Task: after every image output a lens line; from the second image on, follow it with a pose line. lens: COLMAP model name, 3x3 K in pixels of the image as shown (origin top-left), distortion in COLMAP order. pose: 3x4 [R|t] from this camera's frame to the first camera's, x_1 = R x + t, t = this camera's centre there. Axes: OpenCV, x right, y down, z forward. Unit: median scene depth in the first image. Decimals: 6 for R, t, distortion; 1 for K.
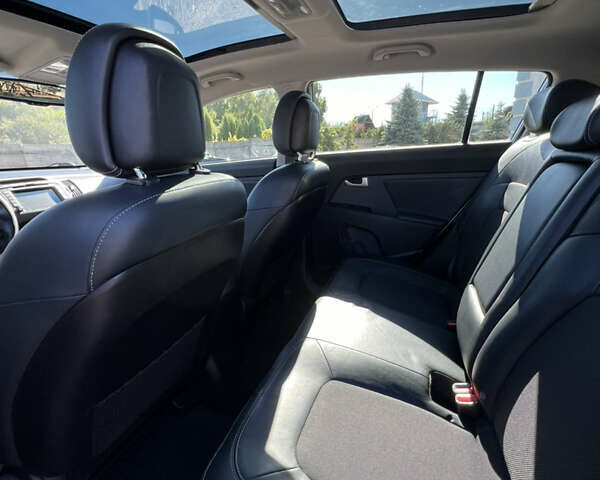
lens RADIAL K [[321.6, 0, 298.4], [0, 321.6, 239.0], [0, 0, 1]] dist [-0.001772, -0.000036]
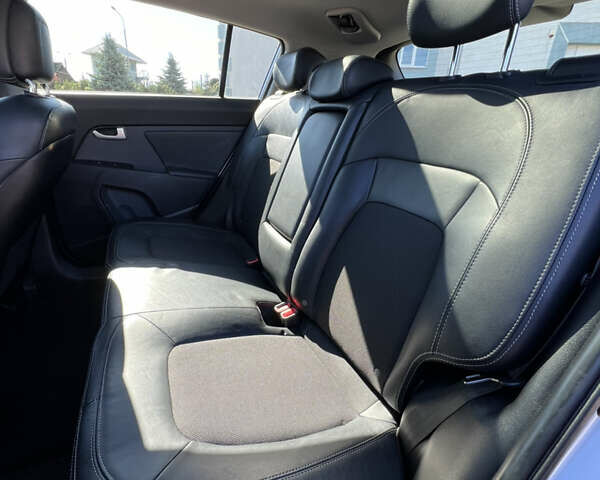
lens RADIAL K [[321.6, 0, 298.4], [0, 321.6, 239.0], [0, 0, 1]] dist [-0.001772, -0.000036]
pose [[0.698944, -0.188814, 0.689802, -0.133513], [0.120764, 0.981829, 0.146383, 0.036838], [-0.704907, -0.019010, 0.709045, 0.085530]]
